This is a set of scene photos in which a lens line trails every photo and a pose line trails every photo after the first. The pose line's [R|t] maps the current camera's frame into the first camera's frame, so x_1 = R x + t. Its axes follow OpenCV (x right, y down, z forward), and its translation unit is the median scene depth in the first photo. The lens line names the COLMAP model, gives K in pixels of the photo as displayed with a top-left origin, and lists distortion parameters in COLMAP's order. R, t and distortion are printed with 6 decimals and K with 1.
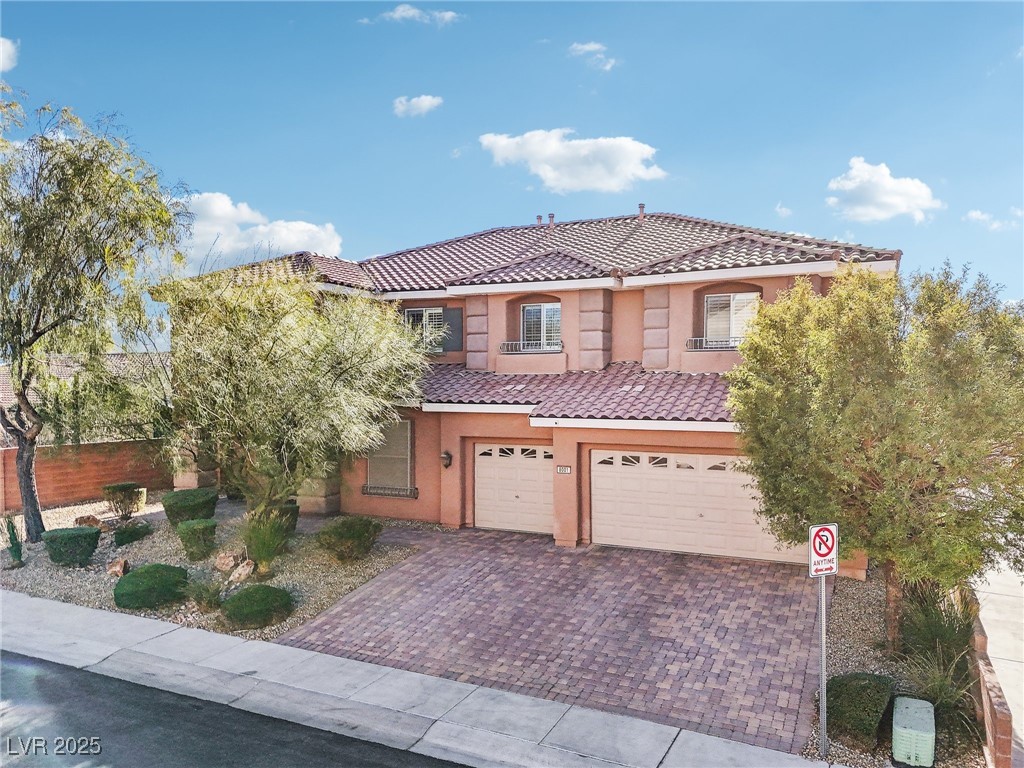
lens RADIAL K [[773.3, 0, 513.3], [0, 773.3, 420.1], [0, 0, 1]] dist [0.070581, -0.057024]
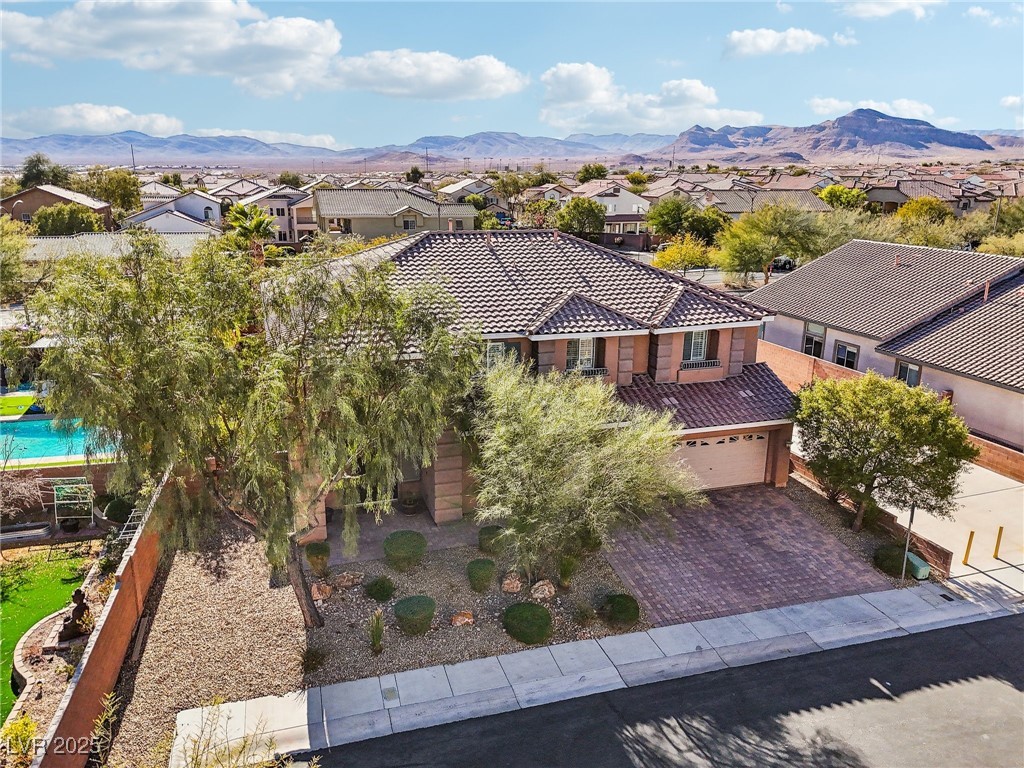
lens RADIAL K [[758.7, 0, 505.8], [0, 758.7, 382.4], [0, 0, 1]] dist [0.066755, -0.055356]
pose [[0.729352, -0.175620, 0.661213, -1.422278], [0.024613, 0.972600, 0.231176, -0.565969], [-0.683696, -0.152335, 0.713691, 0.124066]]
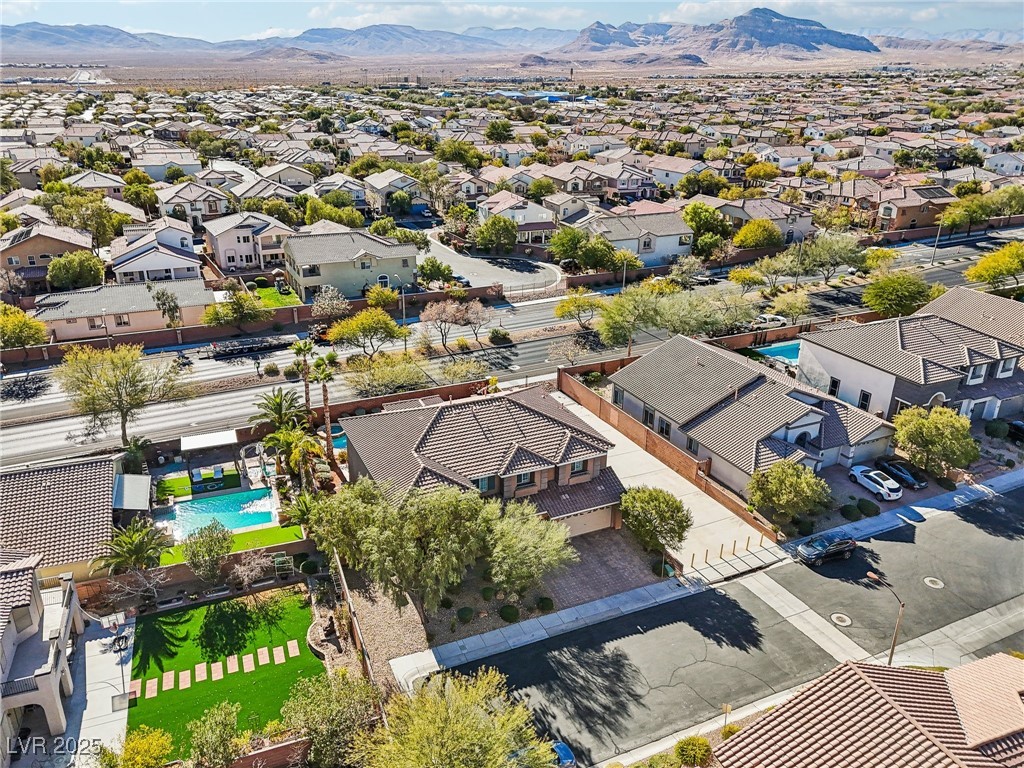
lens RADIAL K [[764.4, 0, 505.7], [0, 764.4, 380.0], [0, 0, 1]] dist [0.067487, -0.054723]
pose [[0.638229, -0.279744, 0.717222, -2.850014], [0.023441, 0.938272, 0.345102, -2.107556], [-0.769490, -0.203441, 0.605390, -0.922161]]
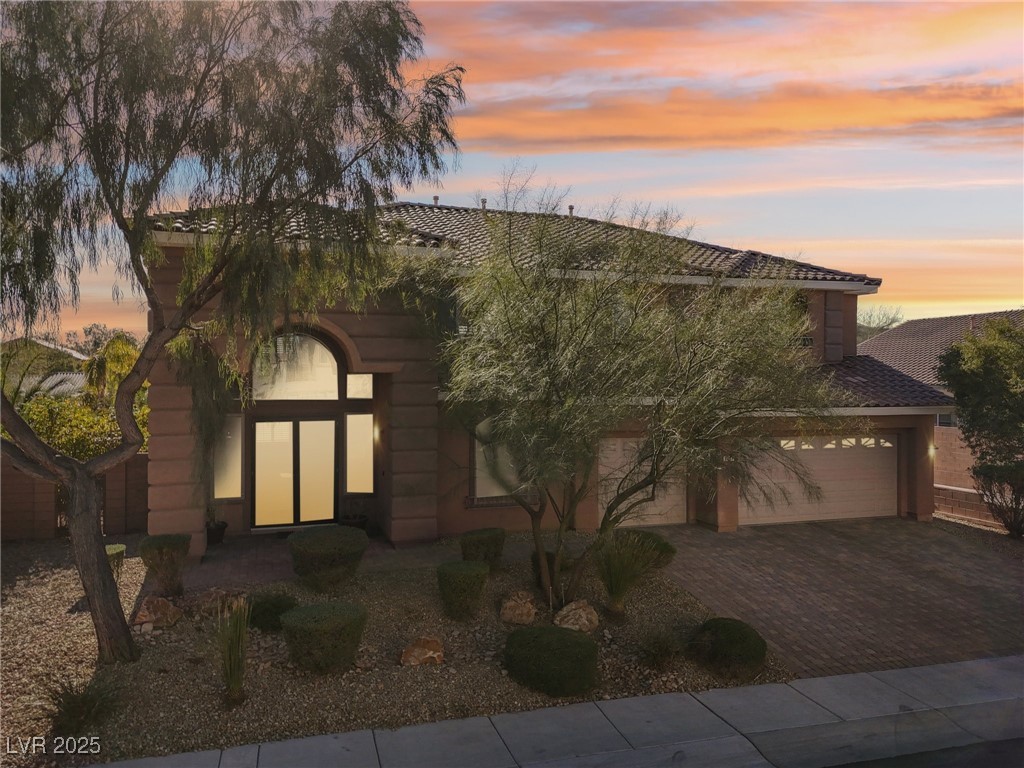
lens RADIAL K [[749.8, 0, 506.0], [0, 749.8, 385.6], [0, 0, 1]] dist [0.072248, -0.059400]
pose [[0.731507, -0.006861, 0.681799, -1.029801], [0.030503, 0.999278, -0.022671, -0.022888], [-0.681151, 0.037381, 0.731188, 0.559216]]
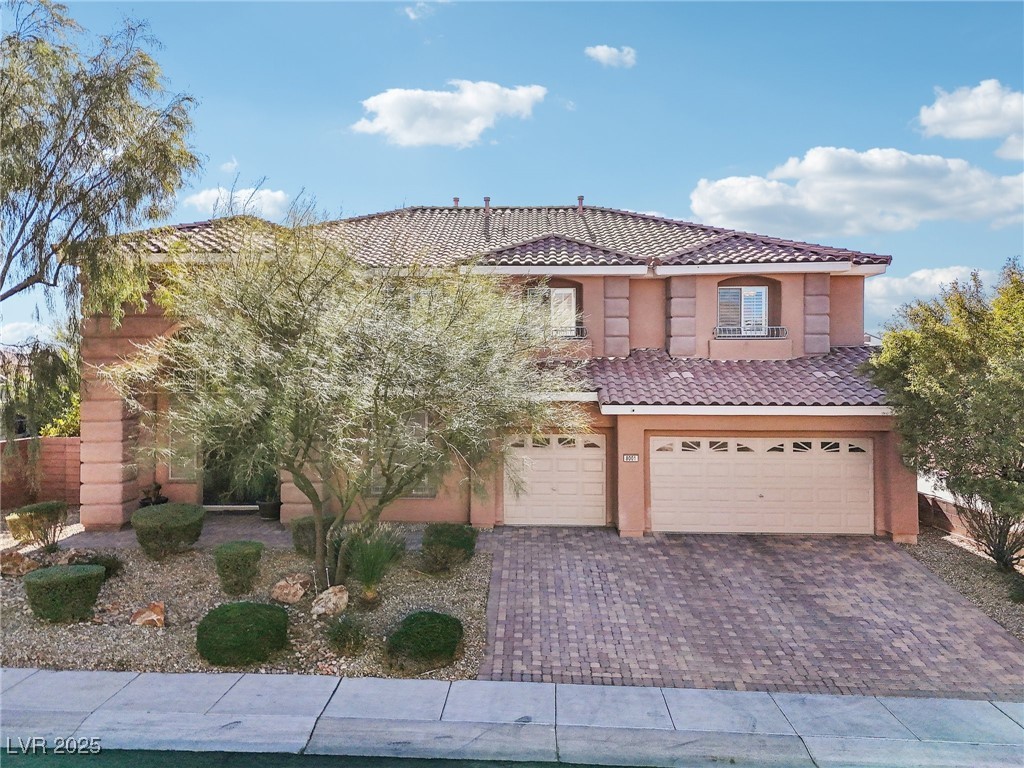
lens RADIAL K [[764.4, 0, 505.7], [0, 764.4, 380.0], [0, 0, 1]] dist [0.067487, -0.054723]
pose [[0.918936, -0.004263, 0.394384, -0.562932], [0.019315, 0.999228, -0.034204, -0.005543], [-0.393934, 0.039049, 0.918309, 0.206927]]
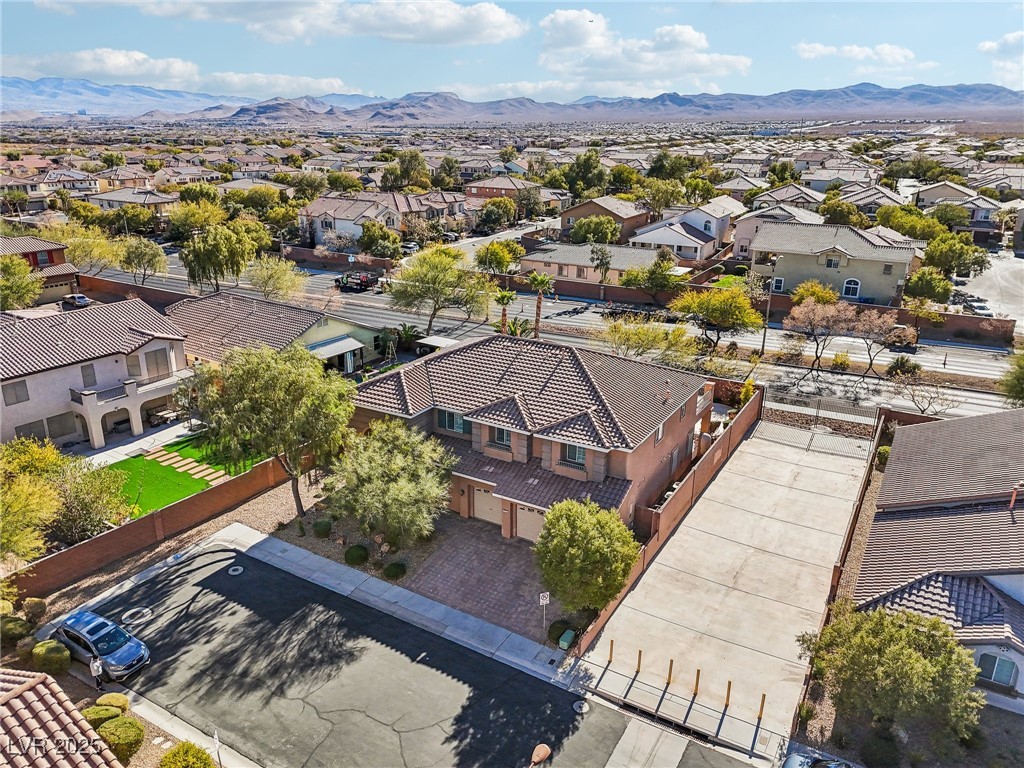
lens RADIAL K [[753.7, 0, 512.0], [0, 753.7, 384.0], [0, 0, 1]] dist [0.070514, -0.061281]
pose [[0.995965, 0.039863, -0.080406, 0.329274], [-0.015283, 0.958189, 0.285729, -1.283022], [0.088434, -0.283347, 0.954931, -1.535772]]
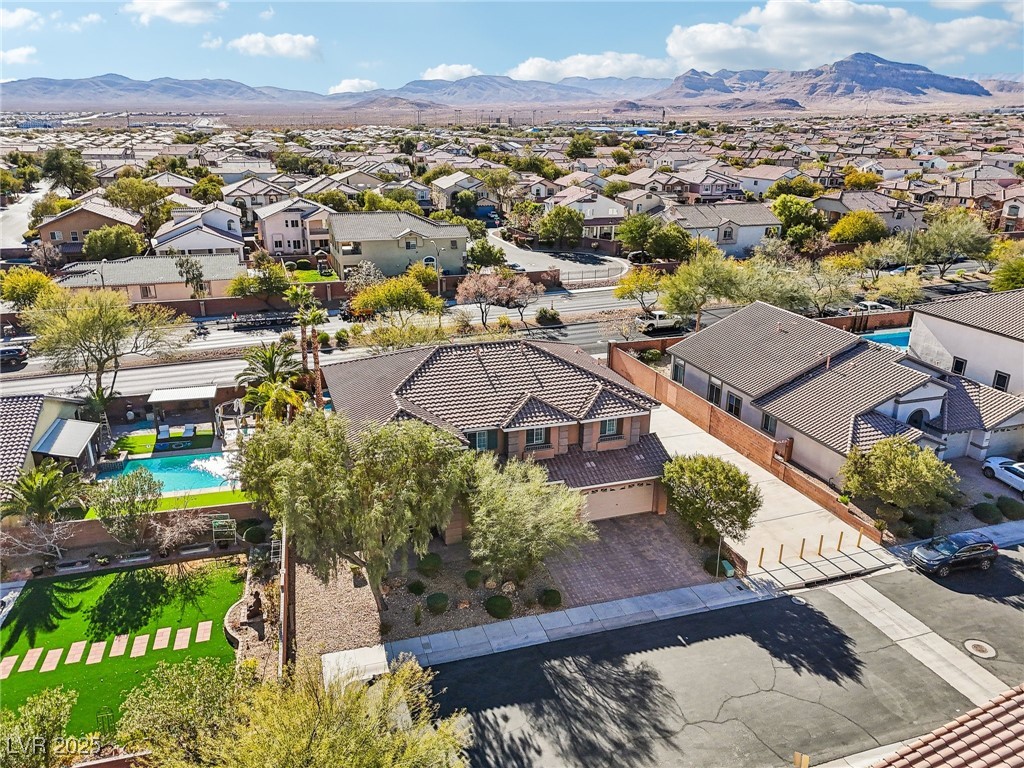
lens RADIAL K [[758.7, 0, 505.8], [0, 758.7, 382.4], [0, 0, 1]] dist [0.066755, -0.055356]
pose [[0.722409, -0.220790, 0.655269, -2.070320], [0.024328, 0.955180, 0.295023, -1.323995], [-0.691038, -0.197186, 0.695402, -0.656870]]
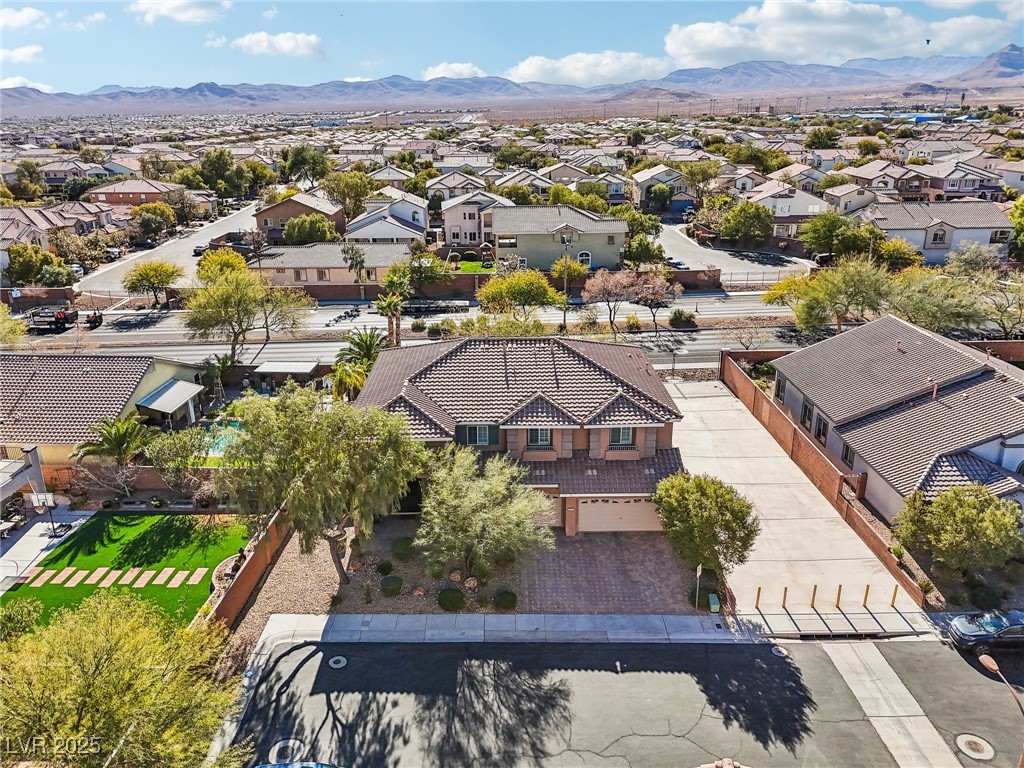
lens RADIAL K [[773.8, 0, 507.1], [0, 773.8, 380.5], [0, 0, 1]] dist [0.068837, -0.061257]
pose [[0.900575, -0.150418, 0.407846, -1.326194], [0.029494, 0.957206, 0.287900, -1.305103], [-0.433698, -0.247246, 0.866473, -1.208701]]
